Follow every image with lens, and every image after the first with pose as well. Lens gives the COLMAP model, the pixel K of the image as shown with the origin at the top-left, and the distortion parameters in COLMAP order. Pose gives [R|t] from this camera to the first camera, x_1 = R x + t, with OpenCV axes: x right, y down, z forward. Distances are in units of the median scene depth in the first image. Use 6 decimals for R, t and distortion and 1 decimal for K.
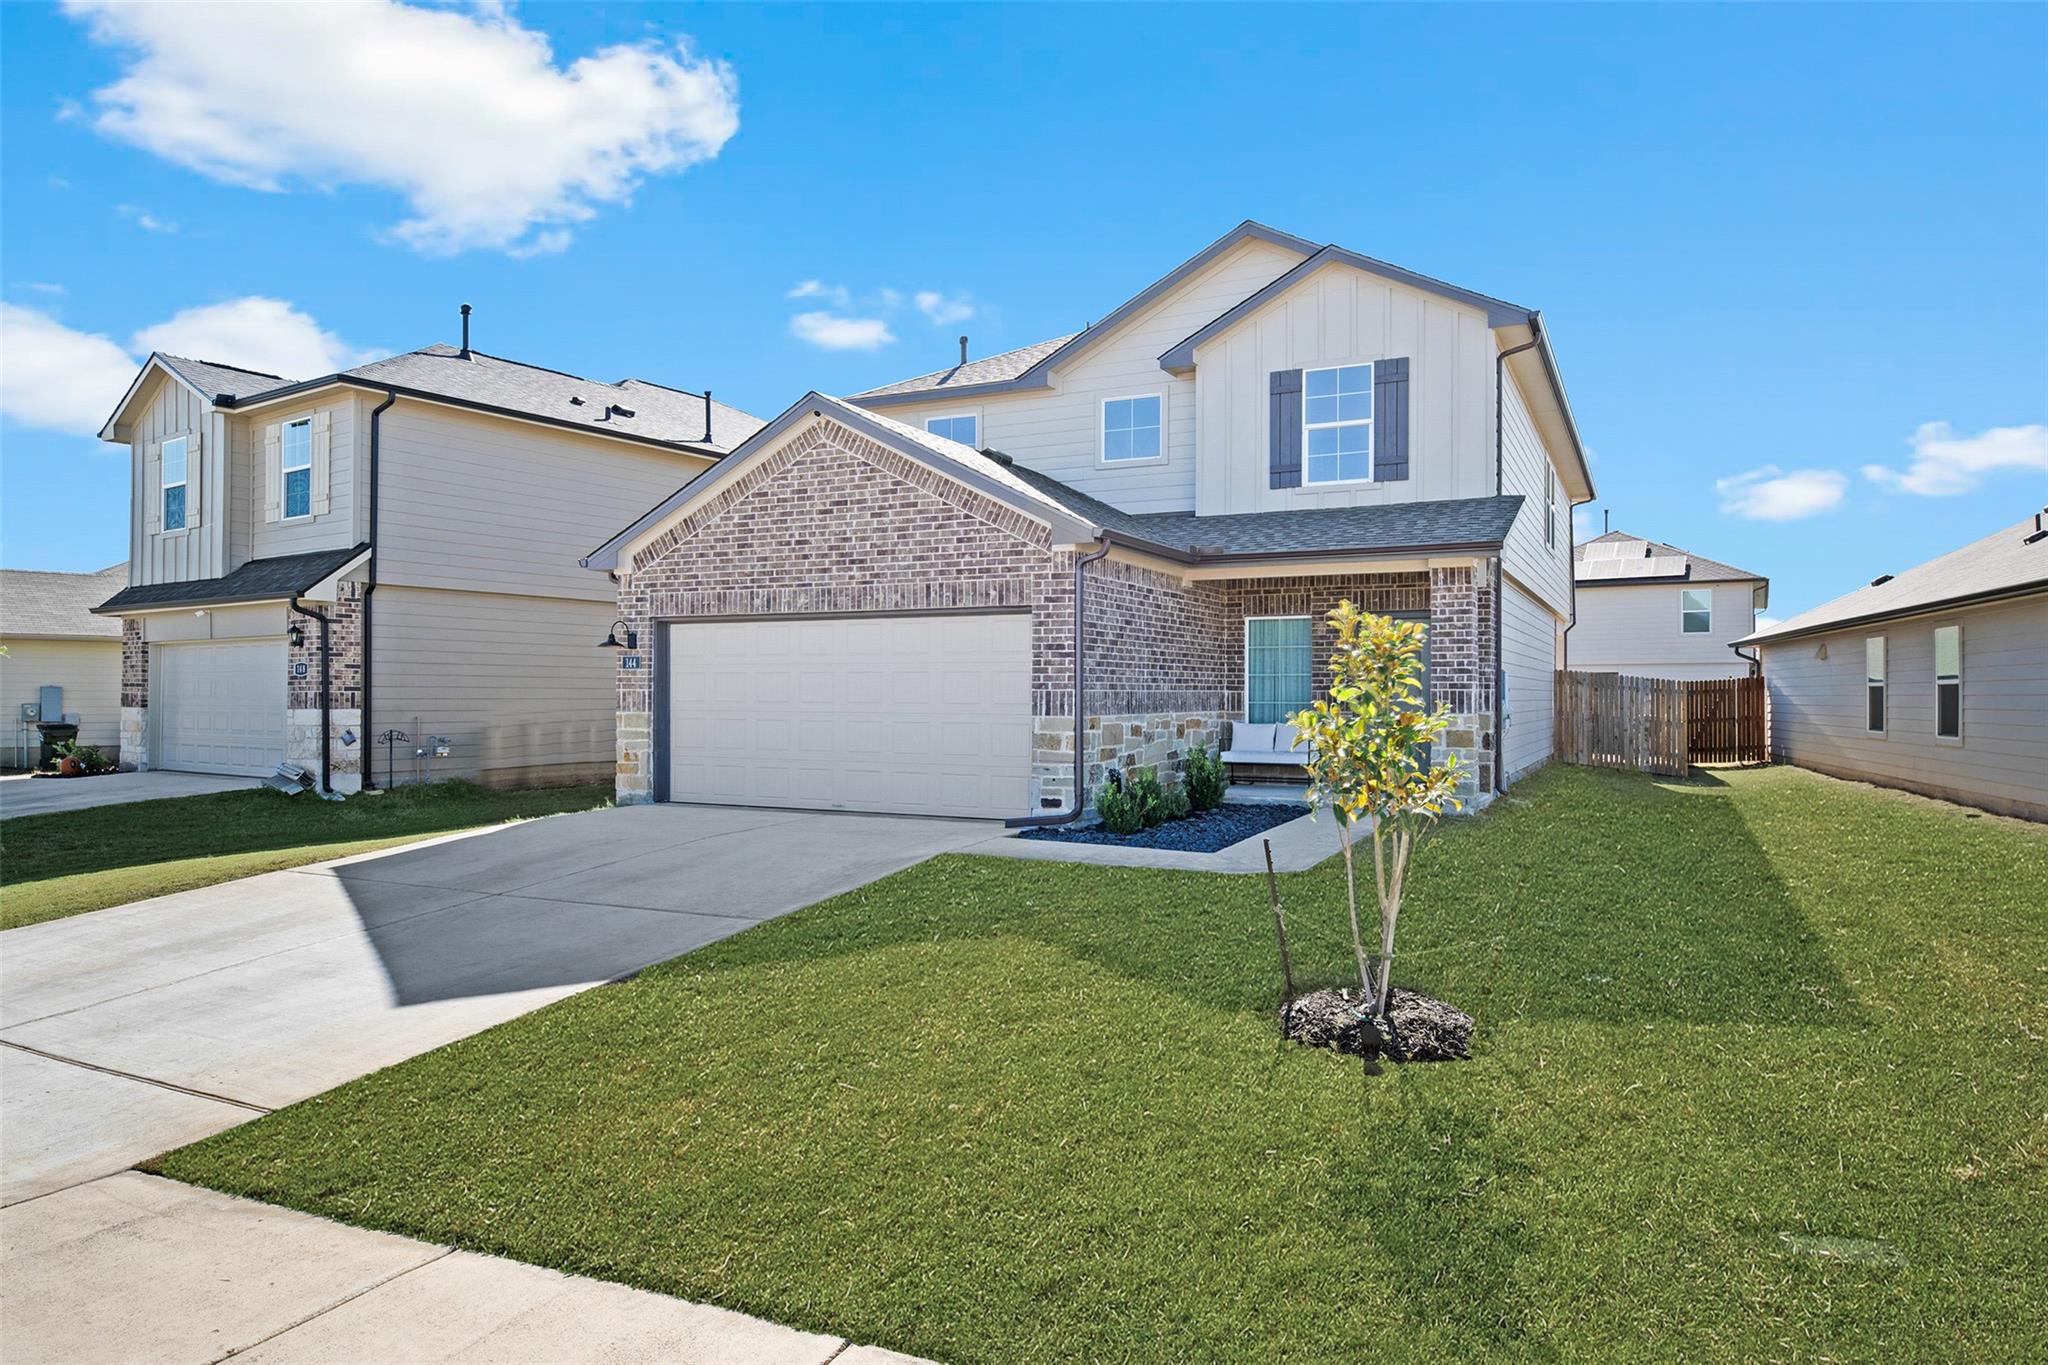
lens RADIAL K [[1279.1, 0, 1016.2], [0, 1279.1, 687.3], [0, 0, 1]] dist [0.030574, -0.032431]
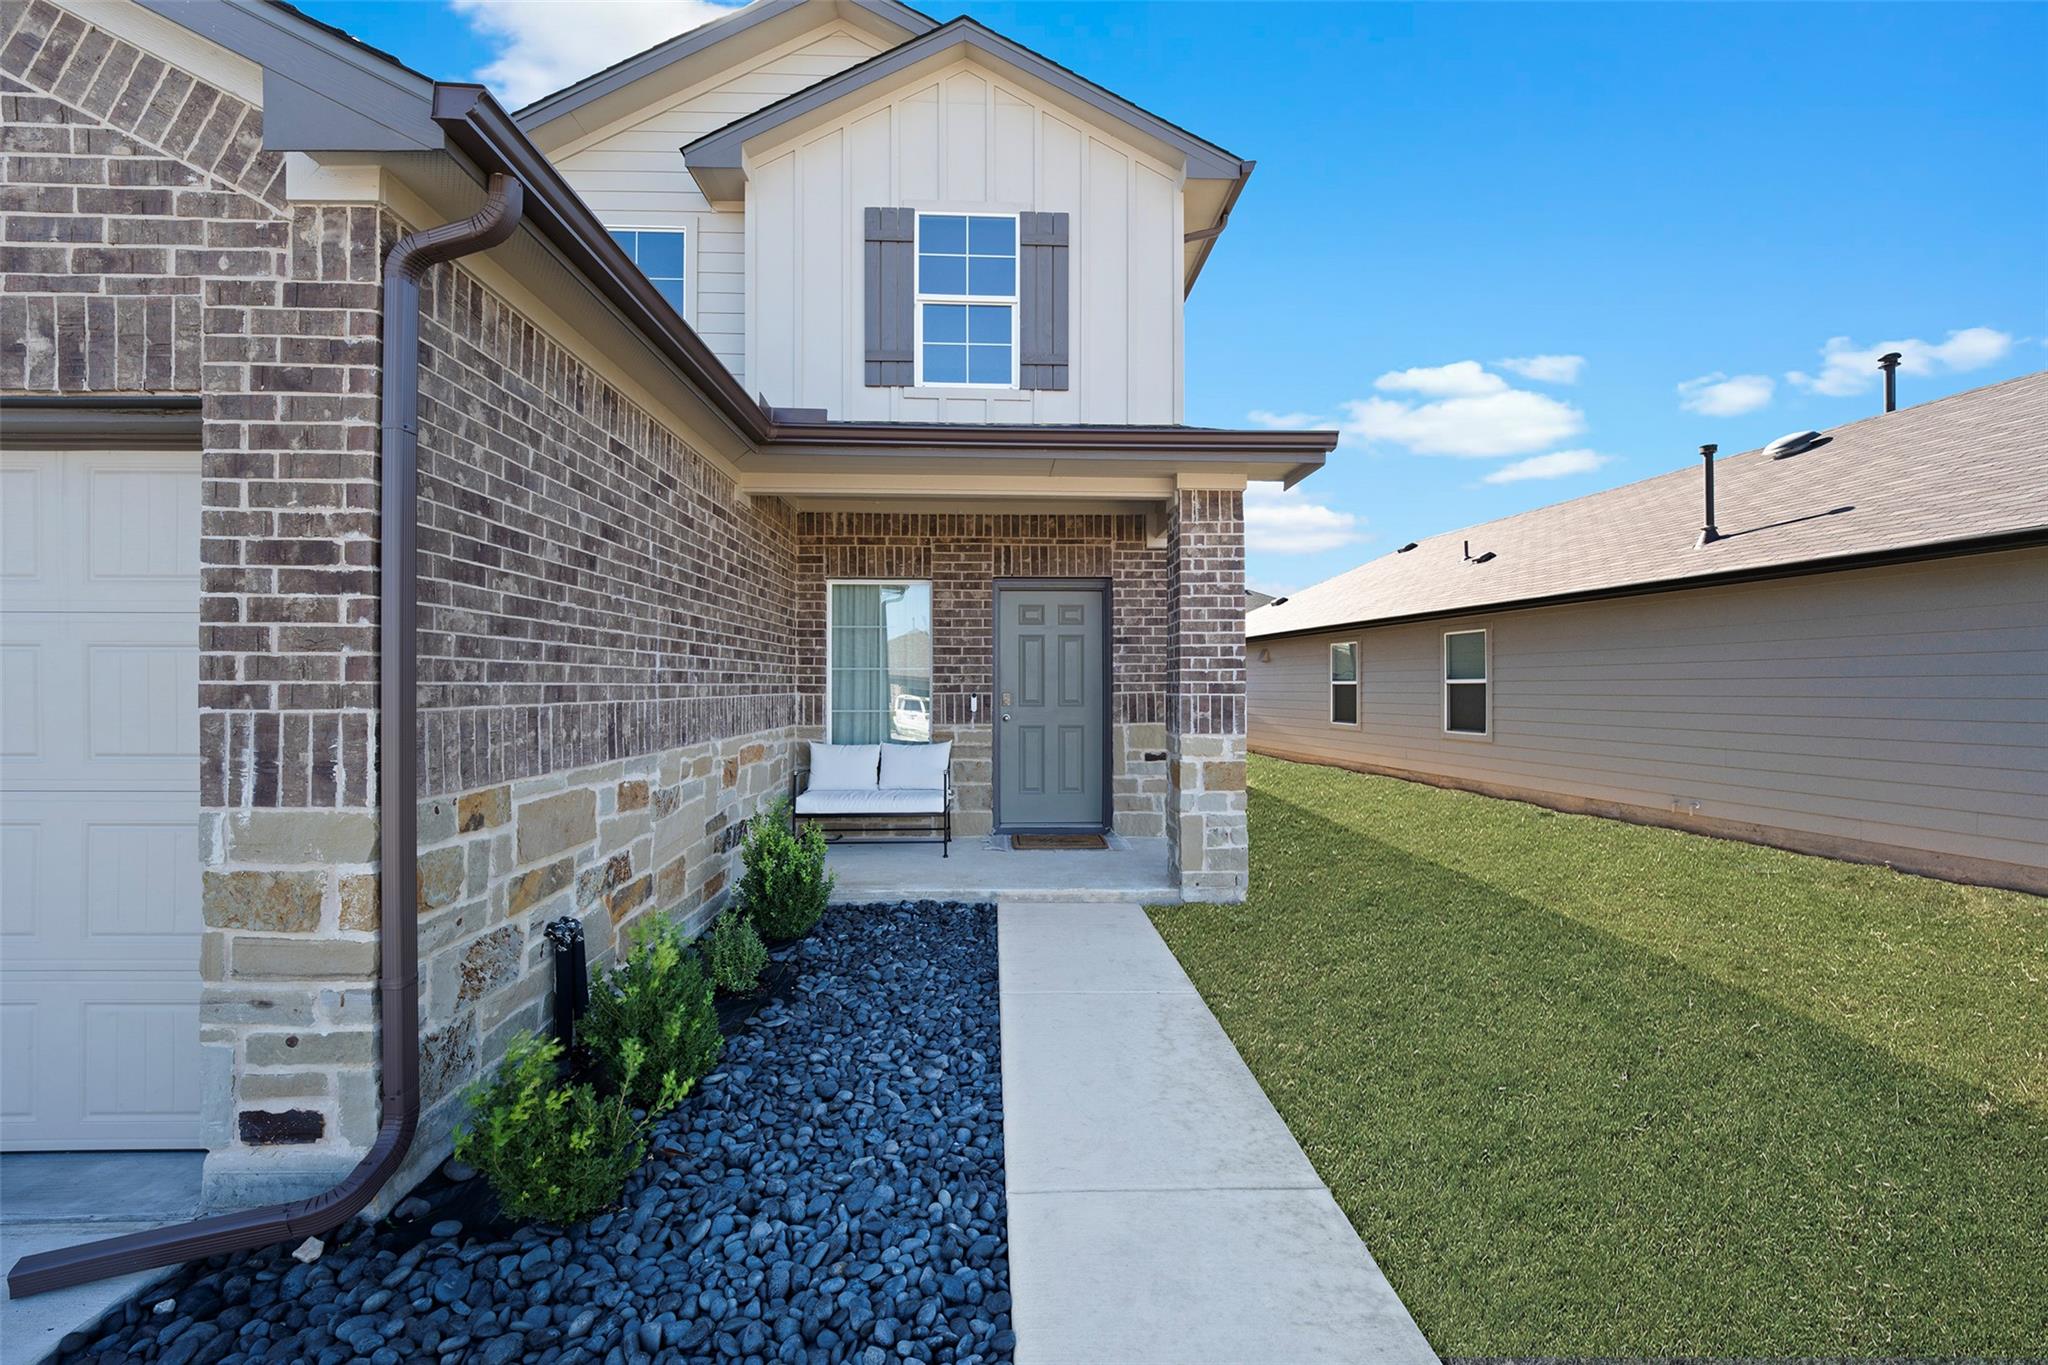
lens RADIAL K [[848.6, 0, 1031.9], [0, 848.6, 683.9], [0, 0, 1]] dist [-0.006920, -0.002945]
pose [[0.871484, 0.000363, 0.490424, 0.071949], [-0.001585, 0.999997, 0.002078, -0.003869], [-0.490422, -0.002588, 0.871481, 0.699124]]
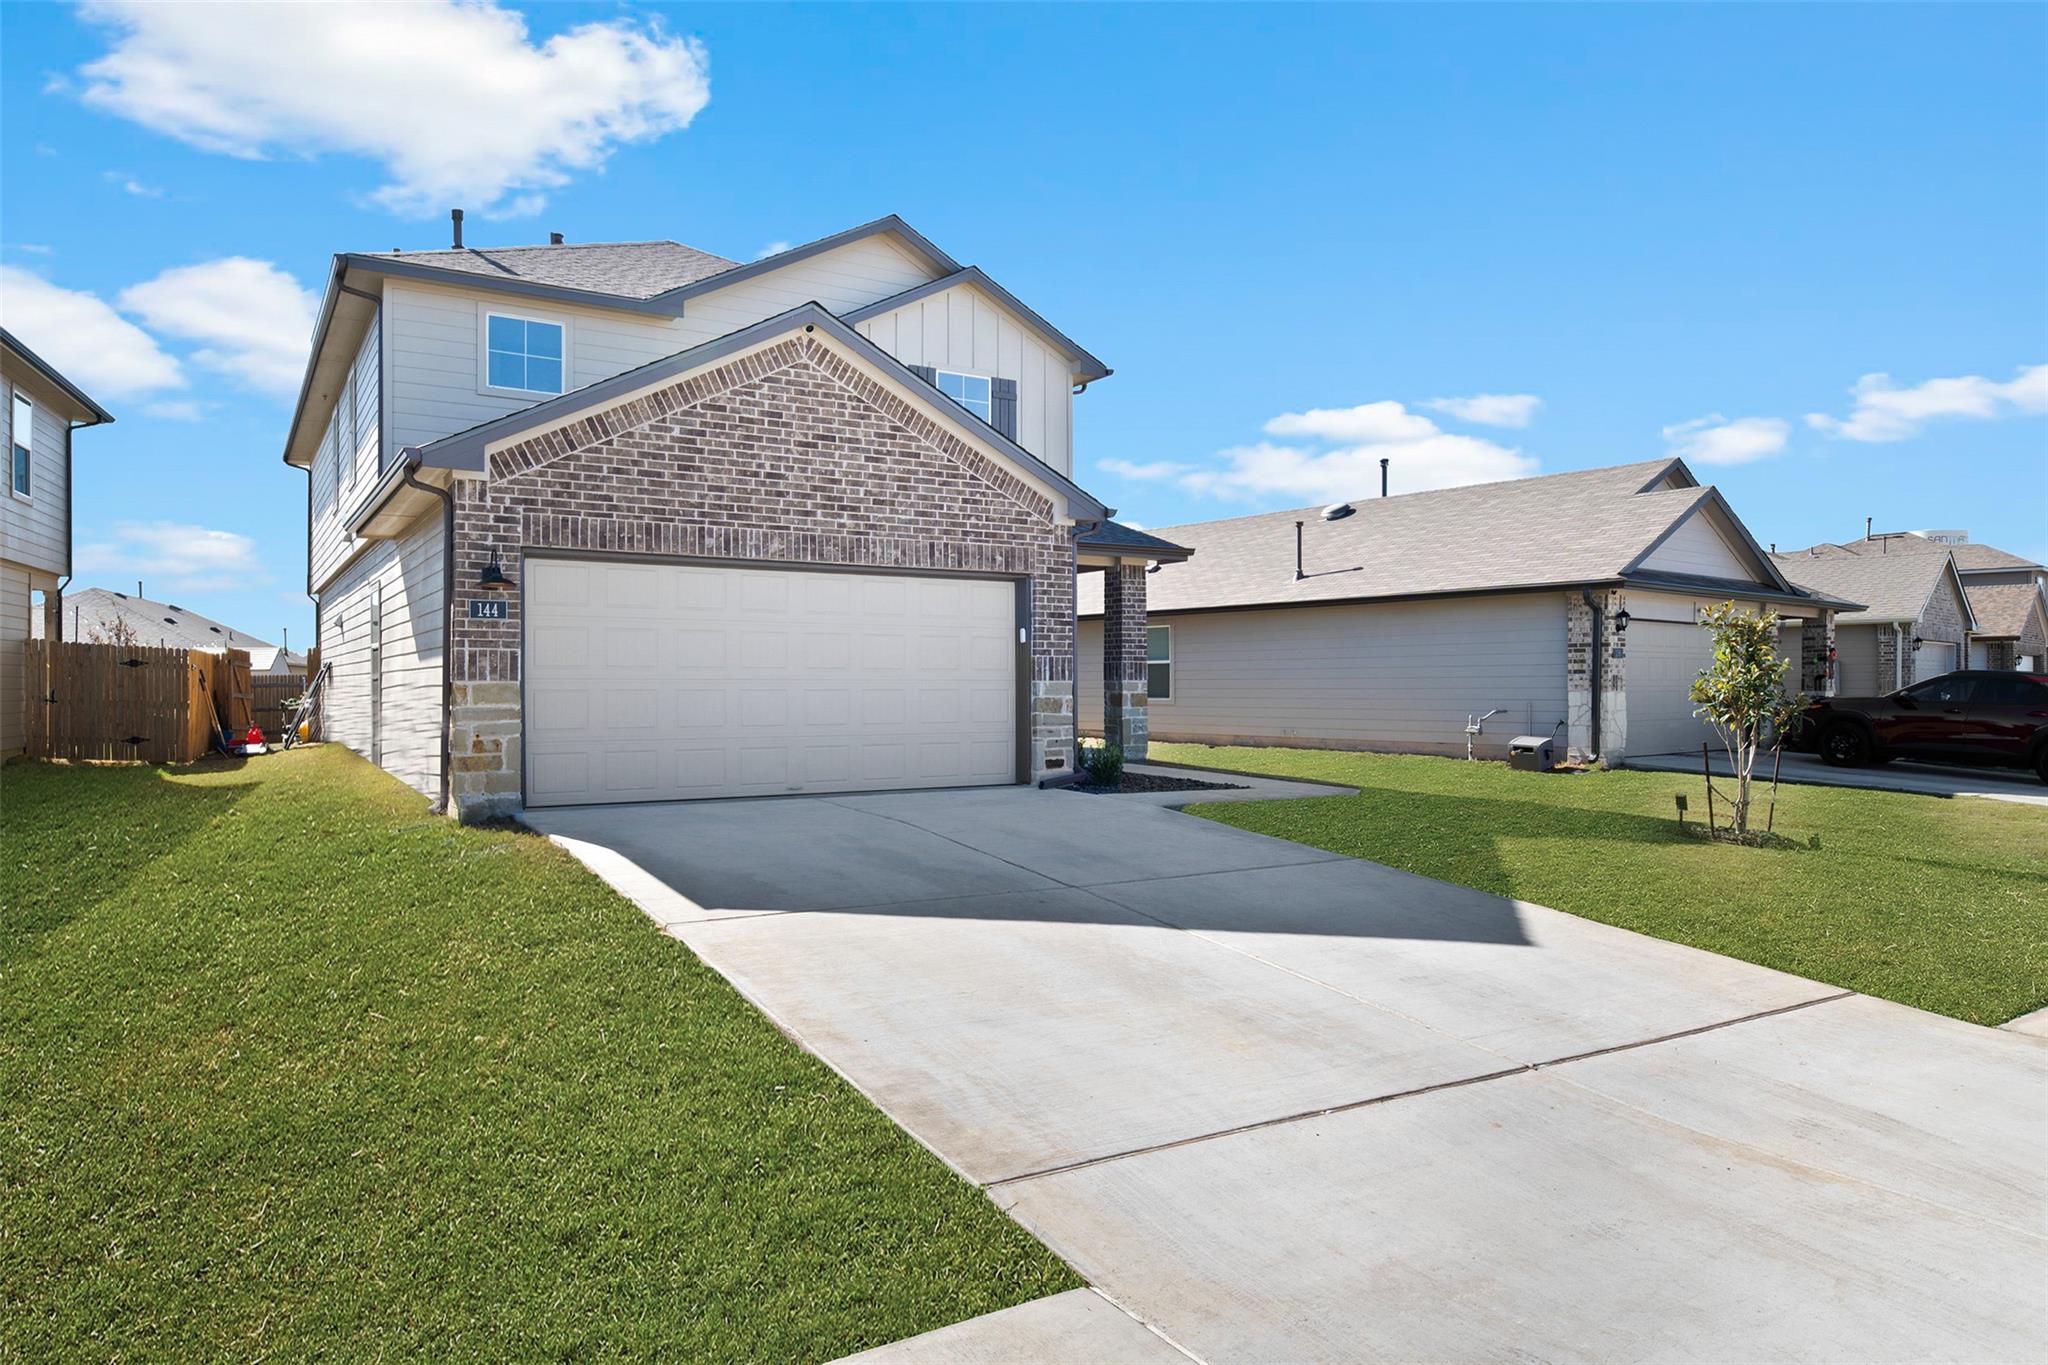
lens RADIAL K [[1279.1, 0, 1022.3], [0, 1279.1, 689.9], [0, 0, 1]] dist [0.030574, -0.032431]
pose [[0.524141, -0.006575, 0.851606, -0.805199], [-0.001476, 0.999962, 0.008629, 0.019020], [-0.851630, -0.005780, 0.524111, 0.429461]]
